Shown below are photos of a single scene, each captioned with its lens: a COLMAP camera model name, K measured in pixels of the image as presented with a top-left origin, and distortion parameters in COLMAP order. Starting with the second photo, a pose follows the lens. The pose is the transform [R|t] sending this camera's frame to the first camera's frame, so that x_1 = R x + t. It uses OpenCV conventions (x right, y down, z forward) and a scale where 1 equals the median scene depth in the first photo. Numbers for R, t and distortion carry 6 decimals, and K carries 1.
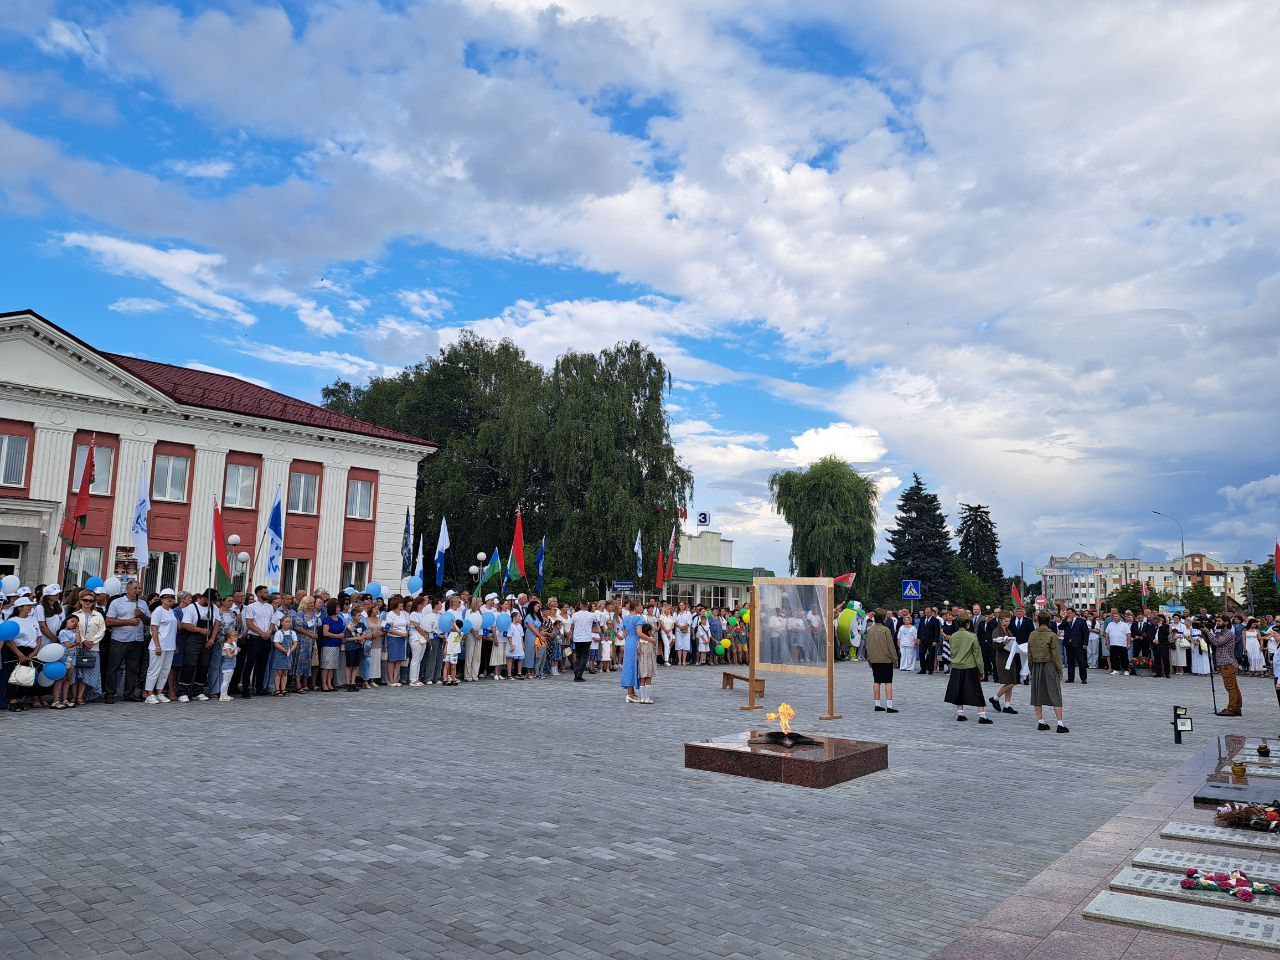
lens RADIAL K [[925.6, 0, 659.3], [0, 925.6, 475.1], [0, 0, 1]] dist [0.107888, -0.134572]
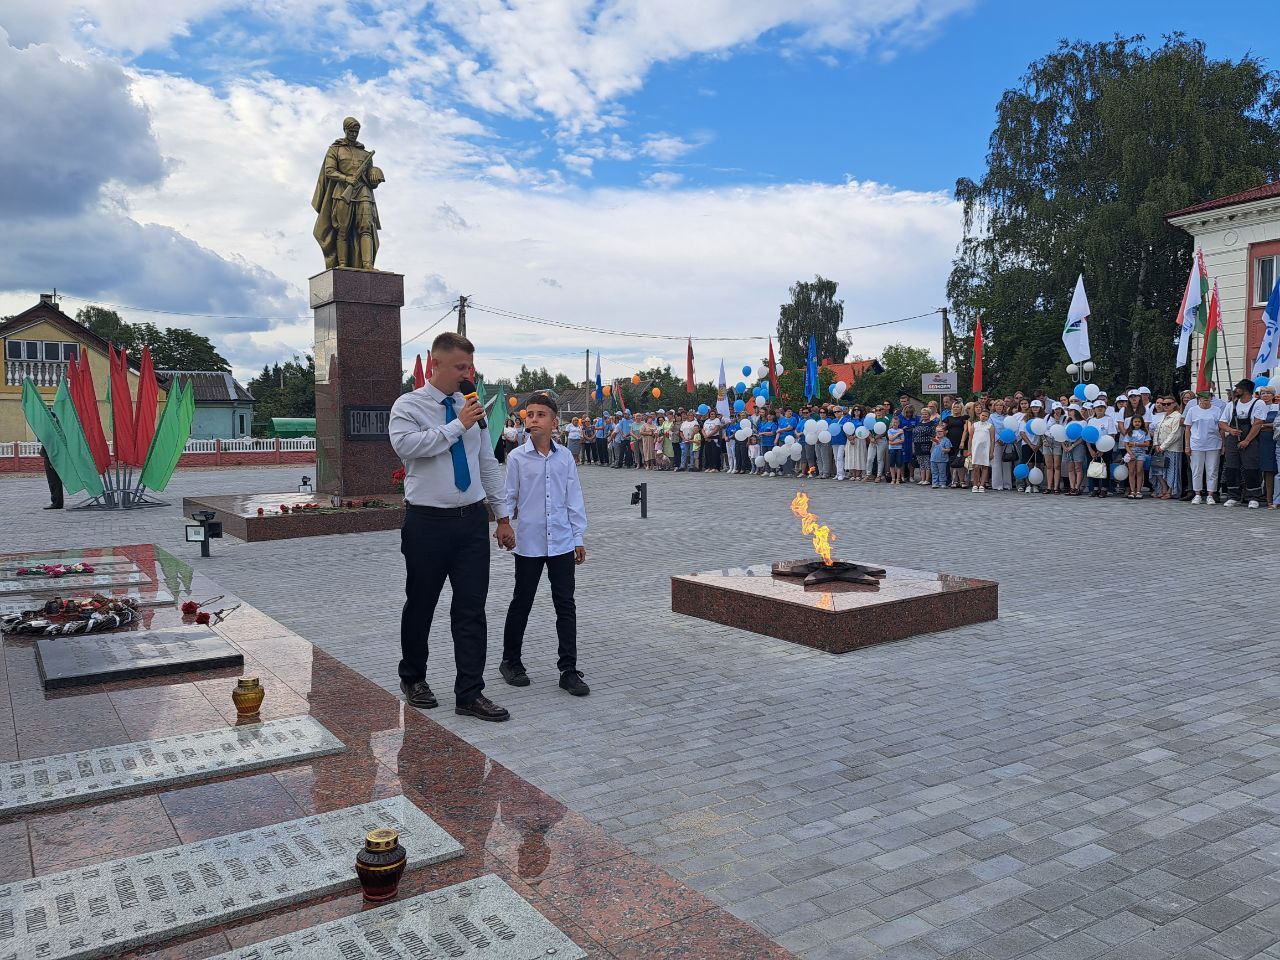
lens RADIAL K [[959.2, 0, 640.0], [0, 959.2, 480.0], [0, 0, 1]] dist [0.020859, -0.005698]
pose [[-0.347997, 0.039523, -0.936662, 0.308262], [0.146079, 0.989194, -0.012533, 0.066895], [0.926045, -0.141188, -0.350010, 0.384215]]
